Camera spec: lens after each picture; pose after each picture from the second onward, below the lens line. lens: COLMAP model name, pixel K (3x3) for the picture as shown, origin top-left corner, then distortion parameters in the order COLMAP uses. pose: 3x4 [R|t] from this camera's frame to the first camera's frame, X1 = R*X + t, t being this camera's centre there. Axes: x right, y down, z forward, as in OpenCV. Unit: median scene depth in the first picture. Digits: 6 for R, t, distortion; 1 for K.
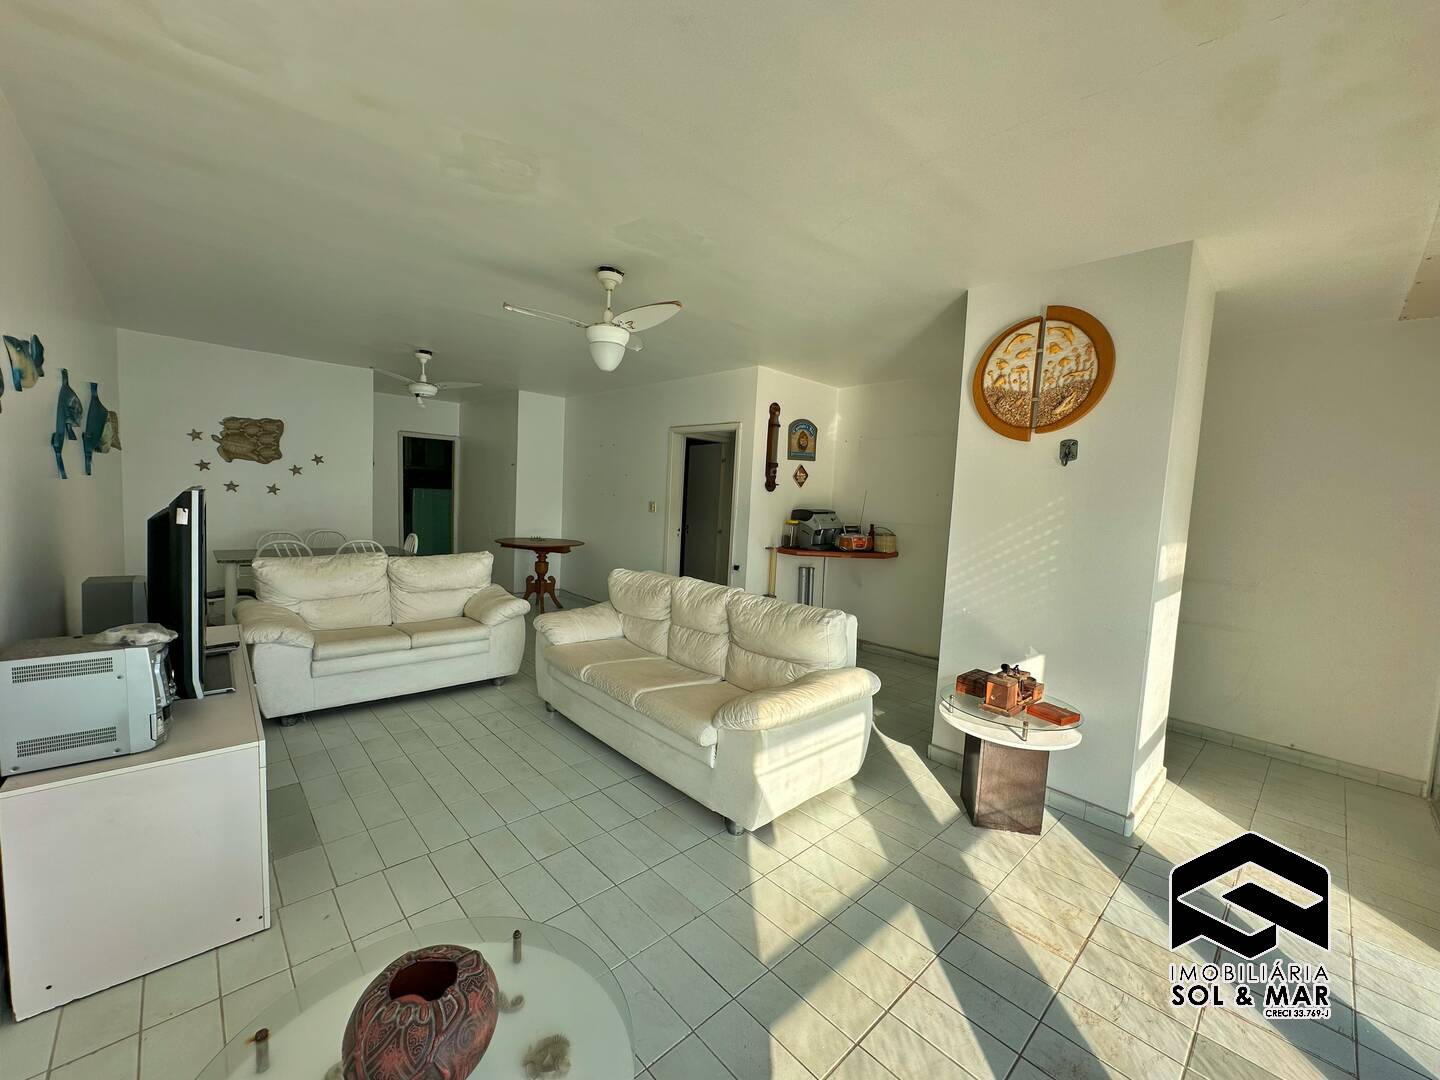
lens RADIAL K [[572.9, 0, 722.2], [0, 572.9, 536.8], [0, 0, 1]] dist [-0.002231, 0.000577]
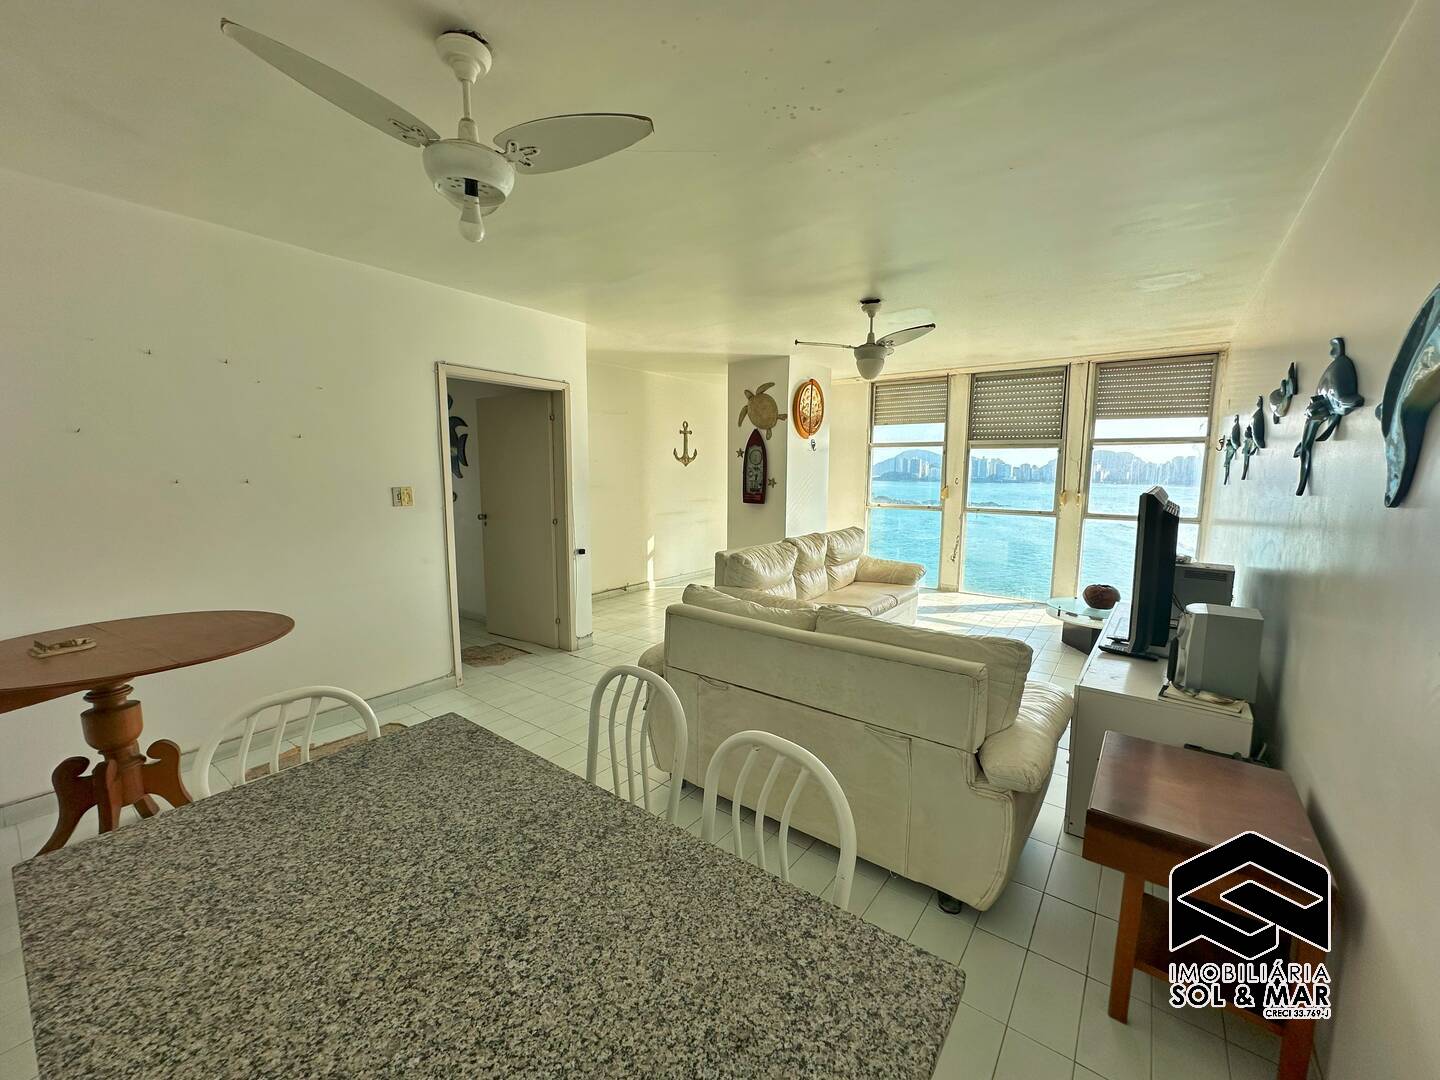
lens RADIAL K [[572.9, 0, 720.5], [0, 572.9, 541.0], [0, 0, 1]] dist [-0.002231, 0.000577]
pose [[-0.164152, -0.172469, 0.971241, -0.860461], [0.055277, 0.981441, 0.183623, -0.110180], [-0.984885, 0.083830, -0.151572, 0.894939]]
